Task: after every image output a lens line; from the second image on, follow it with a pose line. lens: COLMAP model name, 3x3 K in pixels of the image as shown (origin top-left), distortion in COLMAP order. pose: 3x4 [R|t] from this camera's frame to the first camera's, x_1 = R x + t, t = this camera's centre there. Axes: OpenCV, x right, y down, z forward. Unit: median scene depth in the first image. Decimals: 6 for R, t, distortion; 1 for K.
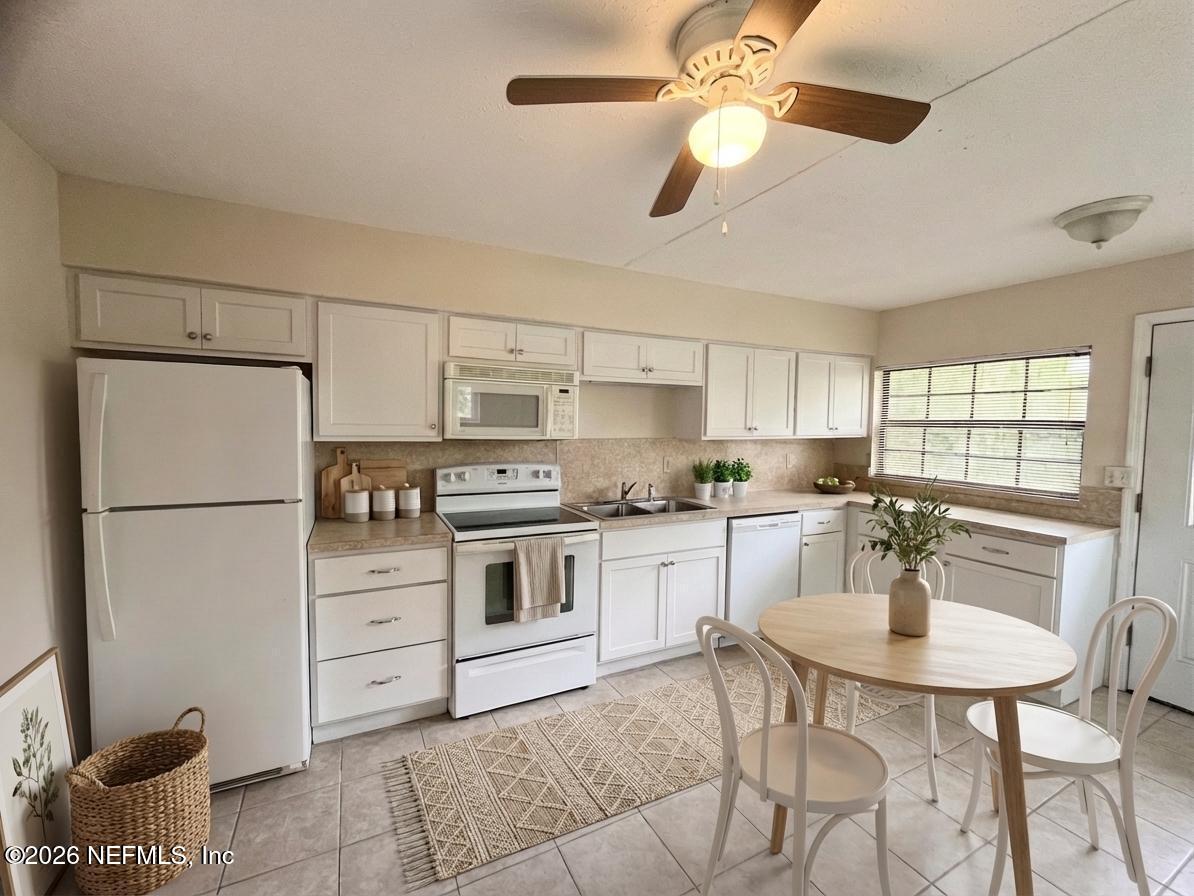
lens RADIAL K [[493.2, 0, 589.5], [0, 493.2, 448.6], [0, 0, 1]] dist [-0.002887, 0.001303]
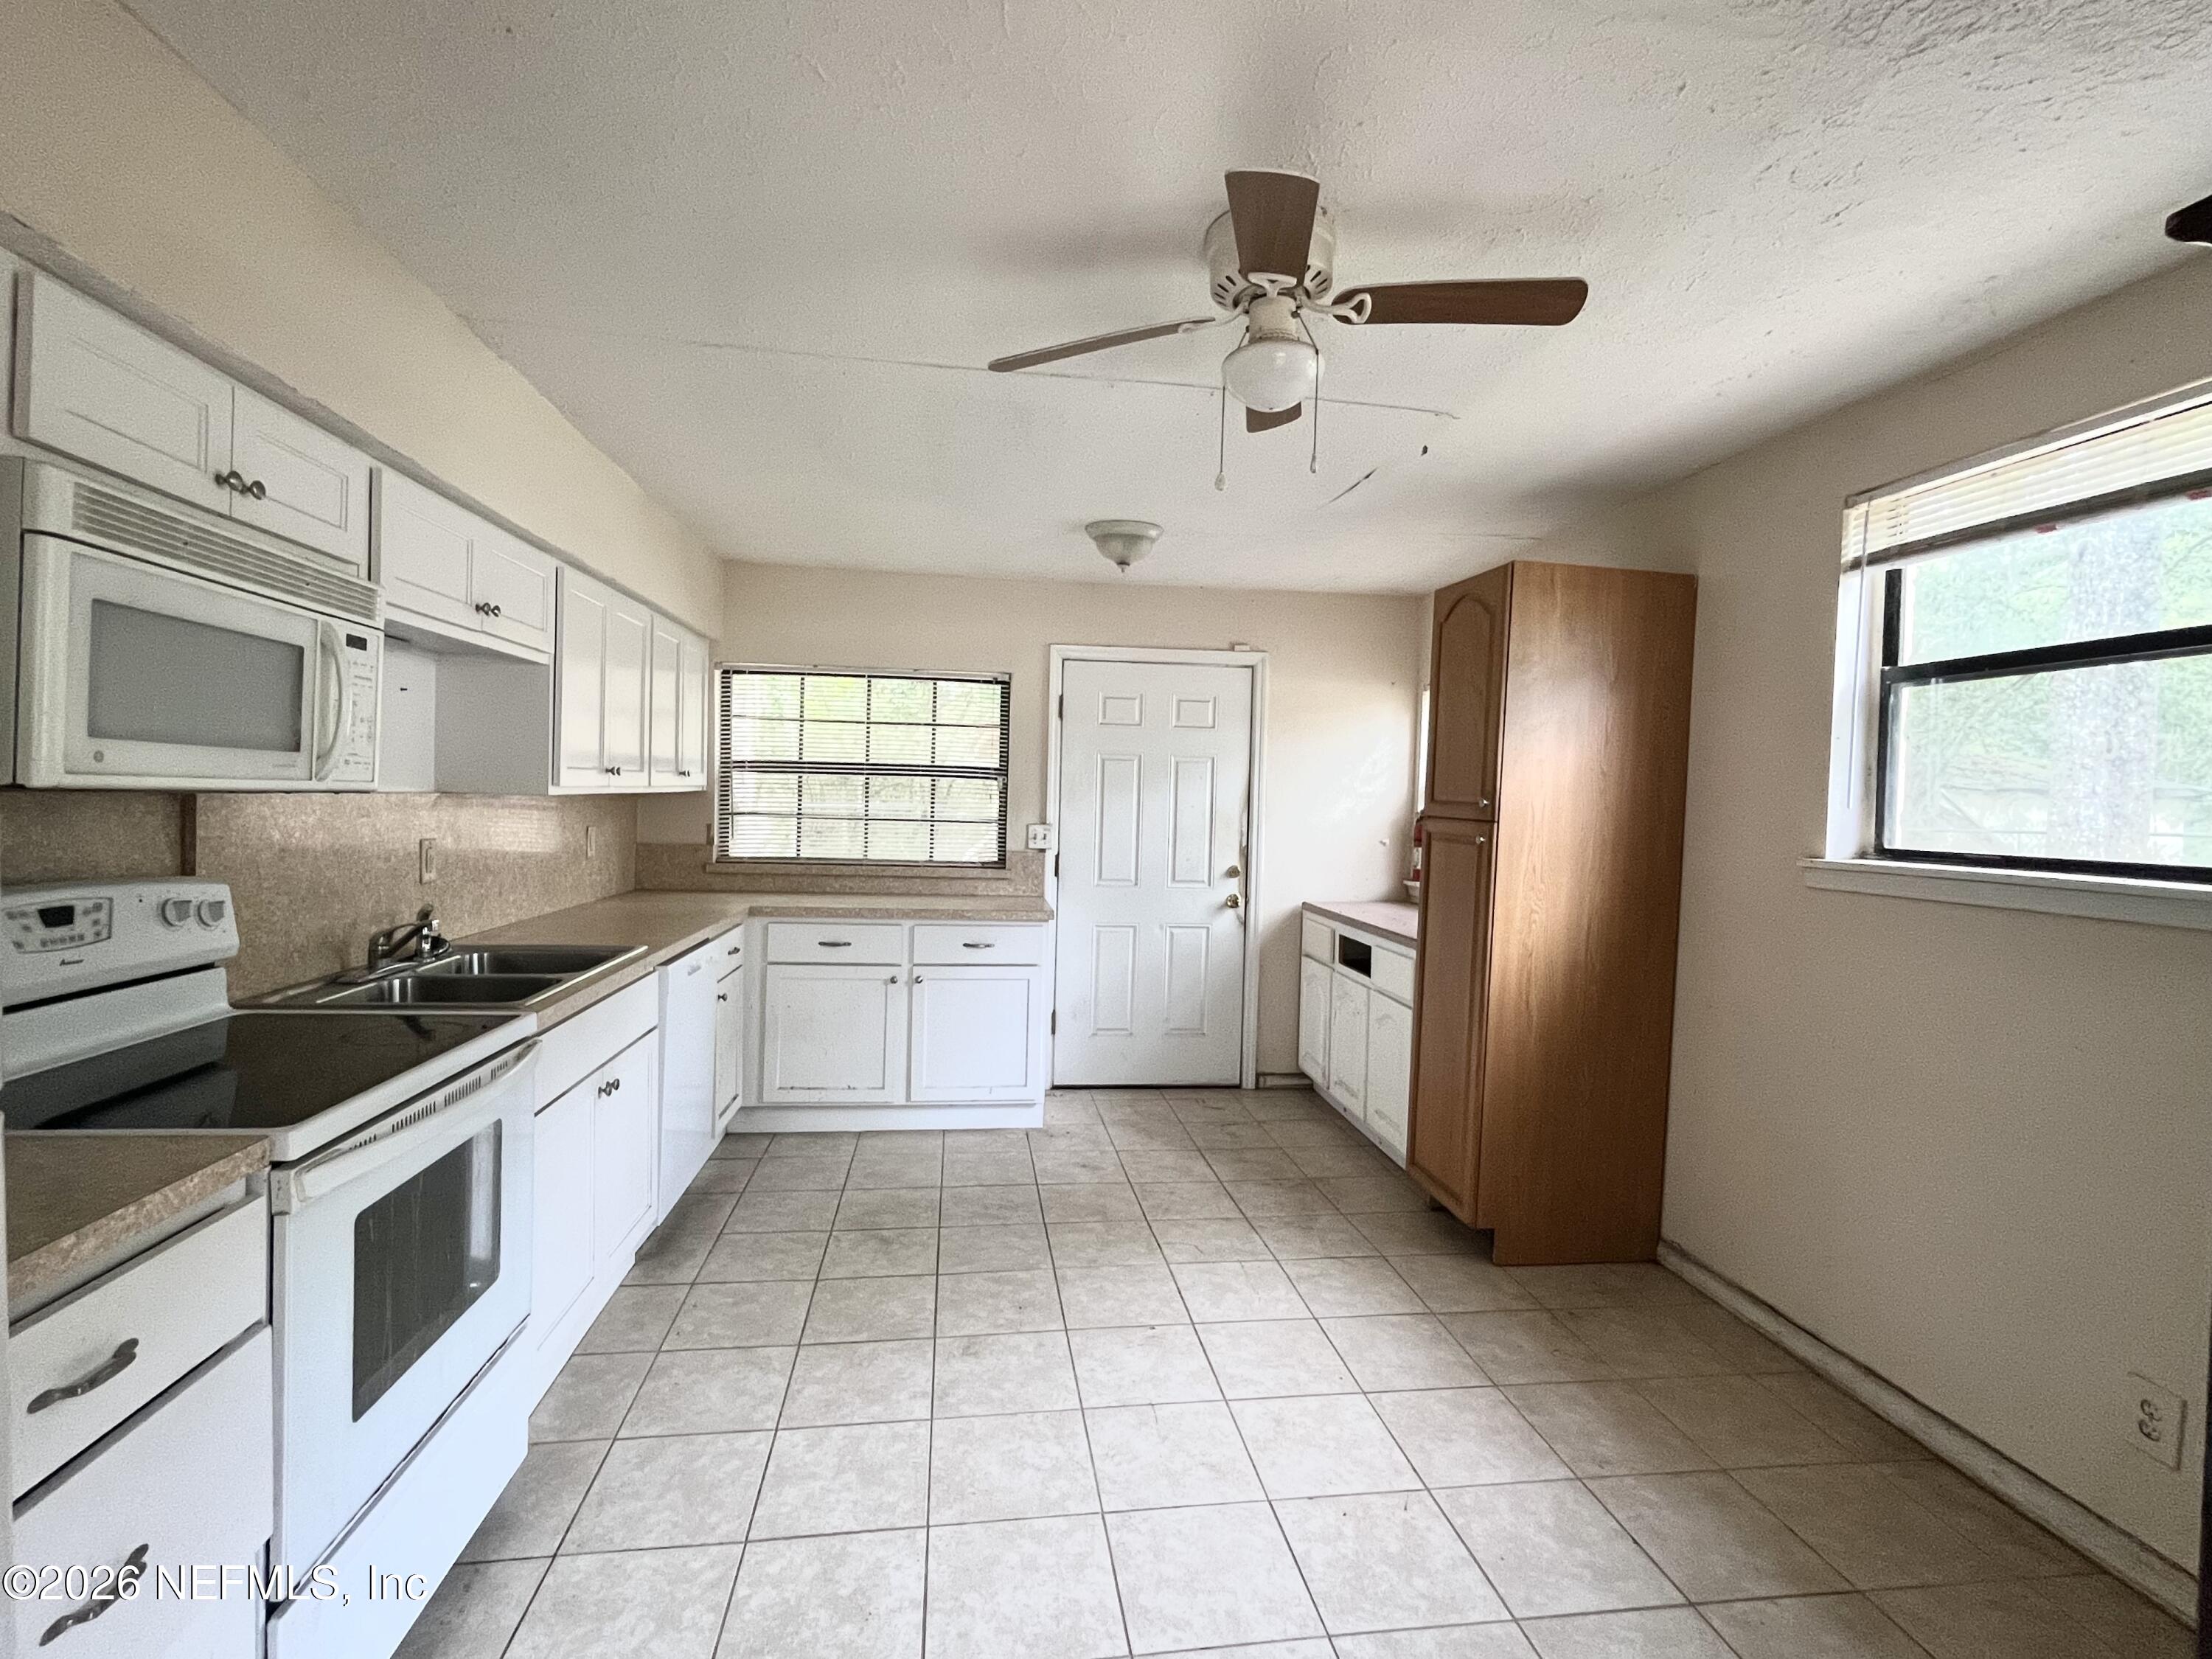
lens RADIAL K [[1039.5, 0, 1099.0], [0, 1039.5, 826.6], [0, 0, 1]] dist [0.000843, -0.000301]
pose [[0.322983, -0.031450, 0.945882, -0.557248], [0.026814, 0.999351, 0.024072, 0.001216], [-0.946025, 0.017588, 0.323617, 0.330691]]
